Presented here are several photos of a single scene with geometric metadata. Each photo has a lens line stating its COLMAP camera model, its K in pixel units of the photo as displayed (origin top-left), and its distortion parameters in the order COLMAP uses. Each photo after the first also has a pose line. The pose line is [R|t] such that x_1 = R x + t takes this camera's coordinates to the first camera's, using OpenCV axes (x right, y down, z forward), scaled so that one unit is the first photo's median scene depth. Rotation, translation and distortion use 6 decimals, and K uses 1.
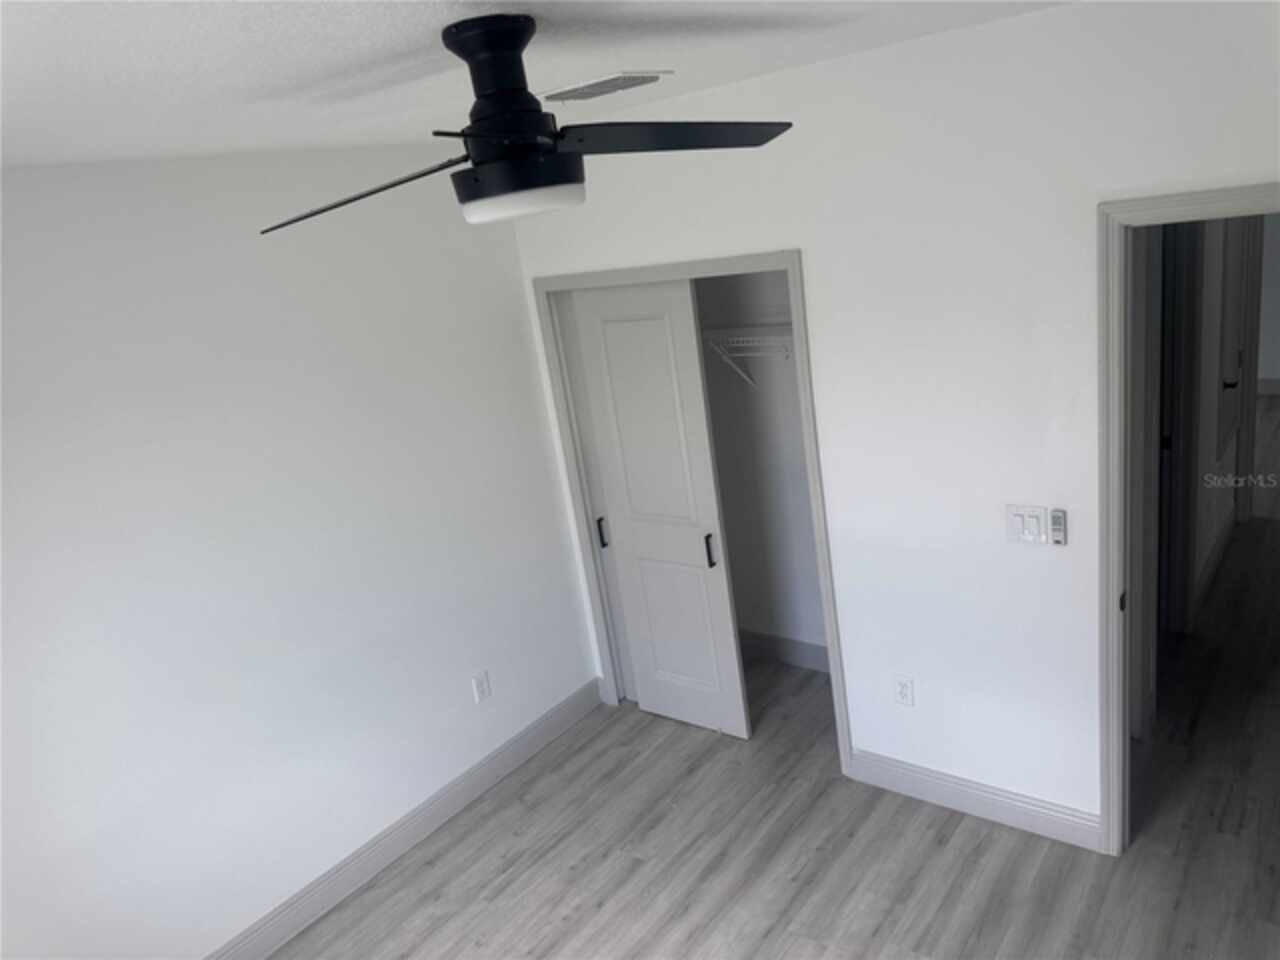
lens RADIAL K [[916.0, 0, 647.1], [0, 916.0, 477.2], [0, 0, 1]] dist [0.064514, -0.052499]
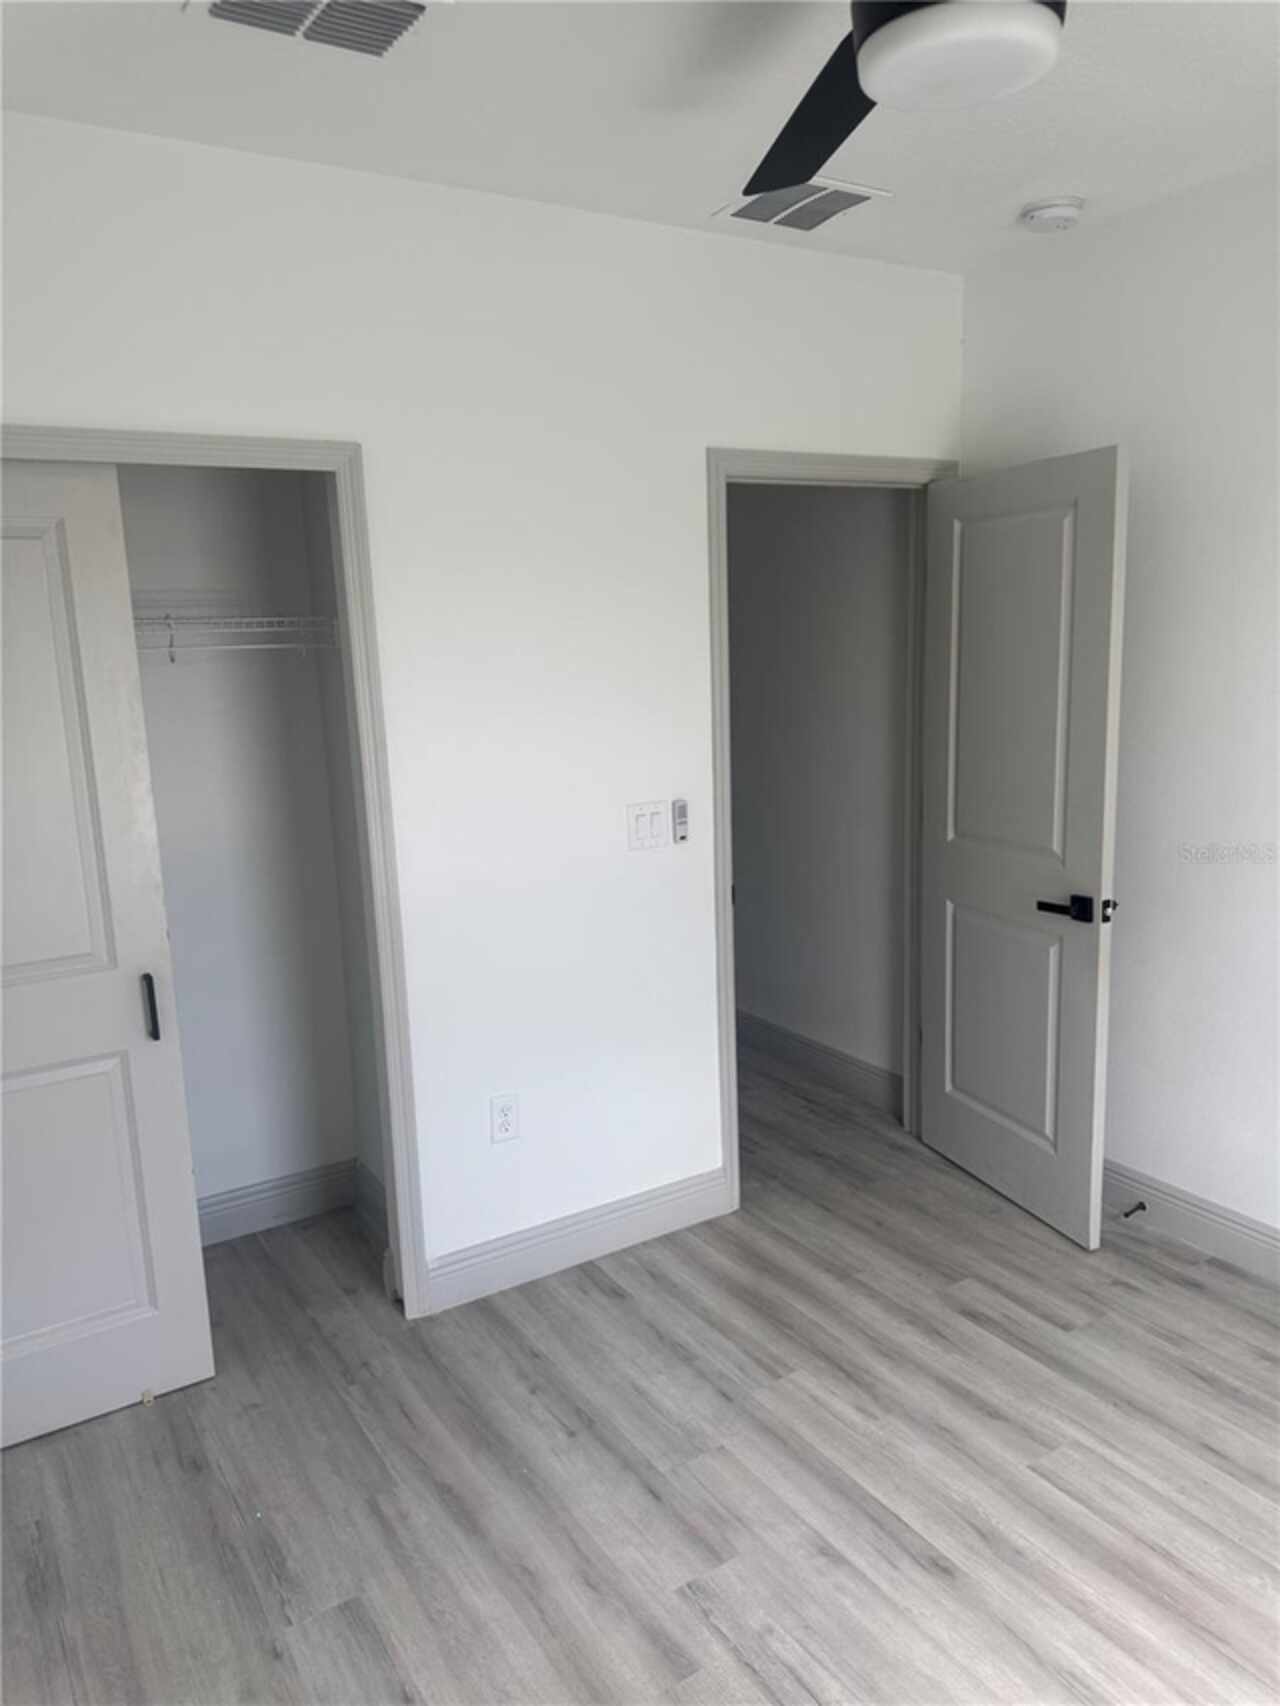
lens RADIAL K [[1220.9, 0, 645.2], [0, 1220.9, 854.7], [0, 0, 1]] dist [0.064514, -0.052499]
pose [[0.345224, -0.033812, 0.937911, -0.557763], [0.247128, 0.967358, -0.056089, 0.123225], [-0.905400, 0.251147, 0.342311, 0.573179]]
